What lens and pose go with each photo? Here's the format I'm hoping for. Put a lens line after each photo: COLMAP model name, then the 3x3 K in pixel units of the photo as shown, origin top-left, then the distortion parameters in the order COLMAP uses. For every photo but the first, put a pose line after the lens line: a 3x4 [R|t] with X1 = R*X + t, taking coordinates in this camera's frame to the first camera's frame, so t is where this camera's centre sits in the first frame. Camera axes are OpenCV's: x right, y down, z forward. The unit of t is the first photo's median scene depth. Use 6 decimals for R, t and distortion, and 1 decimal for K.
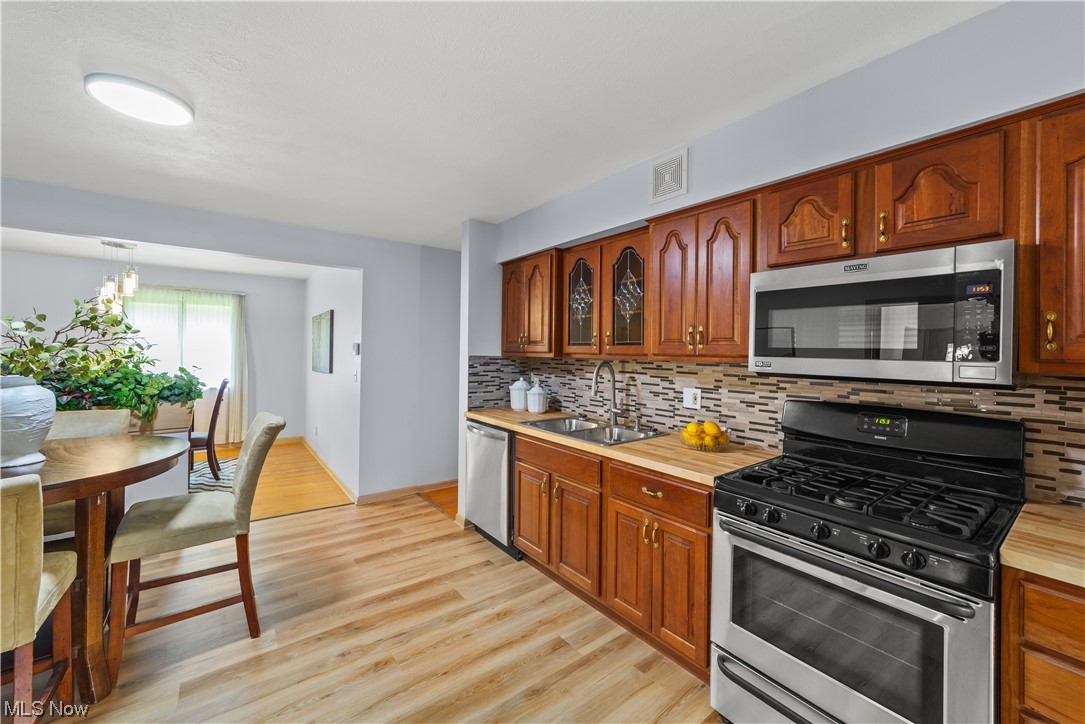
lens RADIAL K [[428.4, 0, 547.6], [0, 428.4, 350.0], [0, 0, 1]] dist [-0.014840, 0.008259]
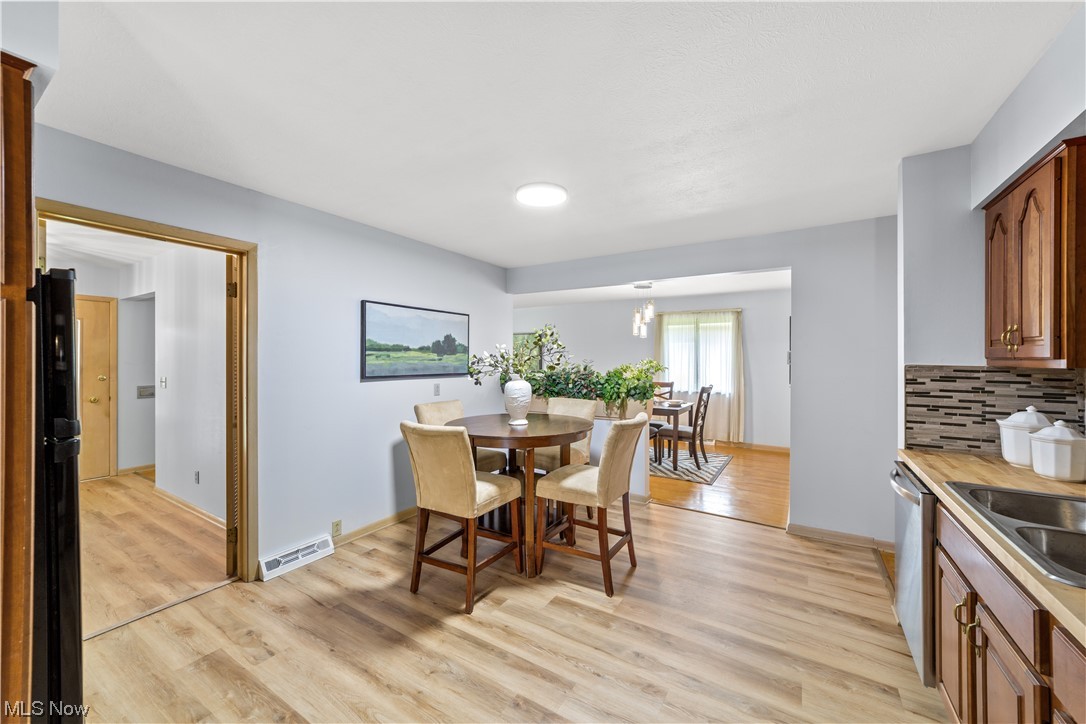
lens RADIAL K [[418.4, 0, 547.3], [0, 418.4, 360.3], [0, 0, 1]] dist [-0.016914, 0.008398]
pose [[0.349190, -0.007488, -0.937022, 0.266961], [0.006038, 0.999965, -0.005741, 0.007329], [0.937032, -0.003653, 0.349224, 0.309189]]
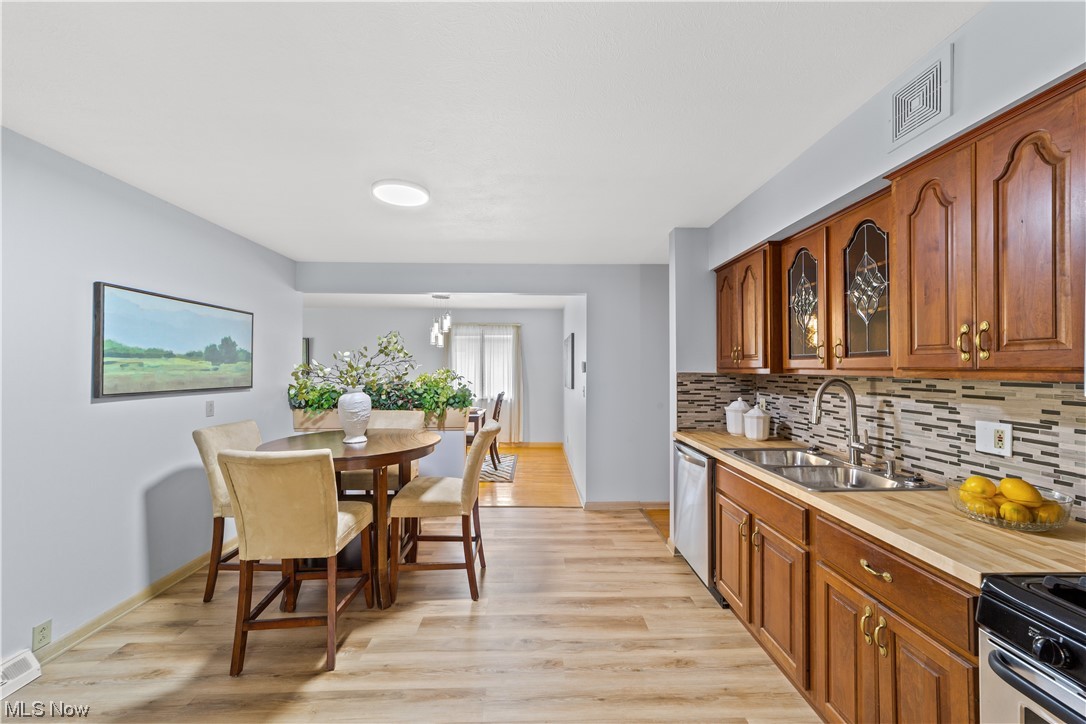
lens RADIAL K [[416.6, 0, 545.0], [0, 416.6, 364.9], [0, 0, 1]] dist [-0.016548, 0.008759]
pose [[0.808028, -0.015716, -0.588935, 0.144559], [0.010805, 0.999871, -0.011857, 0.005060], [0.589045, 0.003217, 0.808094, 0.105421]]
